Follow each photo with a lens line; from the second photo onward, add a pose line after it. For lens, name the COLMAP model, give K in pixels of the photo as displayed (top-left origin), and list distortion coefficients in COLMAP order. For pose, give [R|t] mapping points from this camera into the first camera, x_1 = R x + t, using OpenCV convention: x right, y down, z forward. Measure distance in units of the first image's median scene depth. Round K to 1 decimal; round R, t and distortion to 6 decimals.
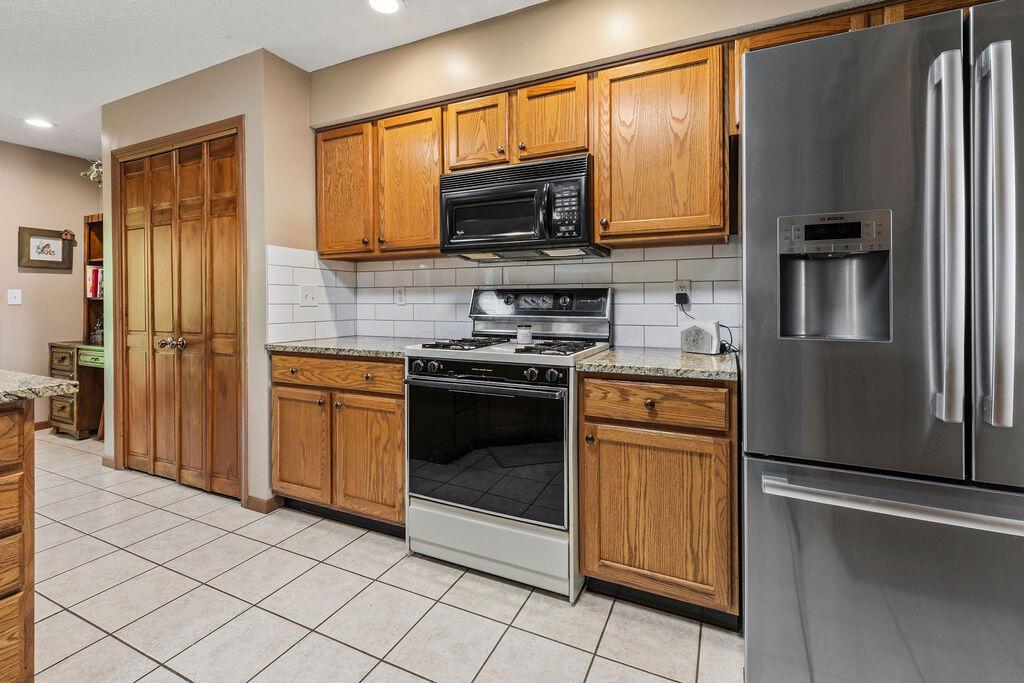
lens RADIAL K [[452.3, 0, 518.3], [0, 452.3, 295.5], [0, 0, 1]] dist [0.000789, -0.001376]
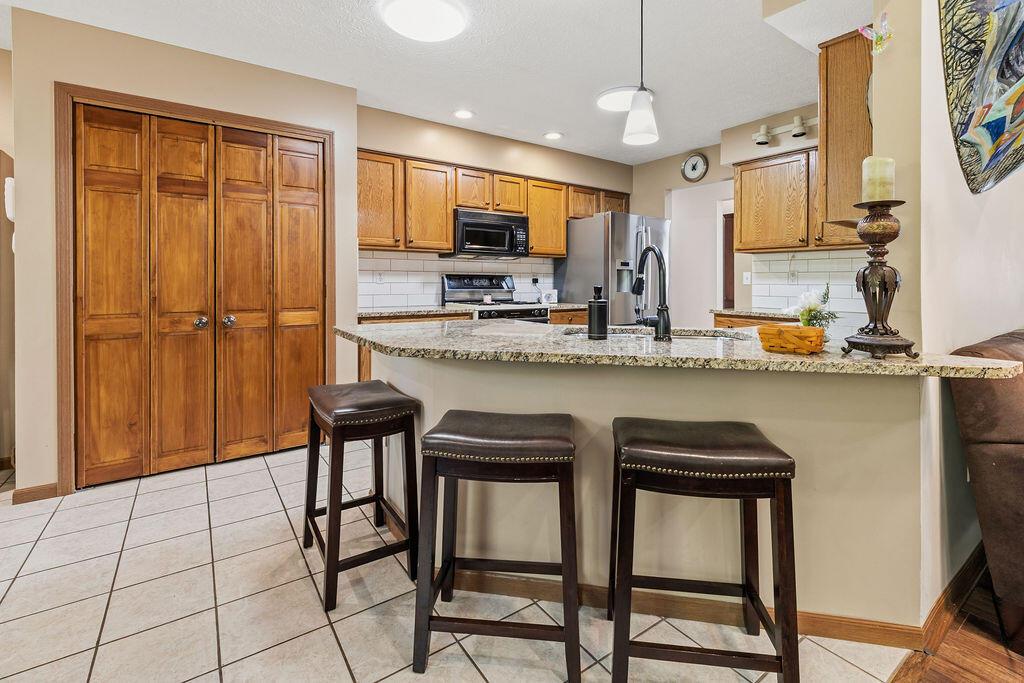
lens RADIAL K [[452.3, 0, 512.2], [0, 452.3, 283.6], [0, 0, 1]] dist [0.000789, -0.001376]
pose [[0.510886, 0.001783, 0.859647, -1.561220], [-0.017409, 0.999814, 0.008273, 0.003759], [-0.859472, -0.019192, 0.510822, -0.075283]]
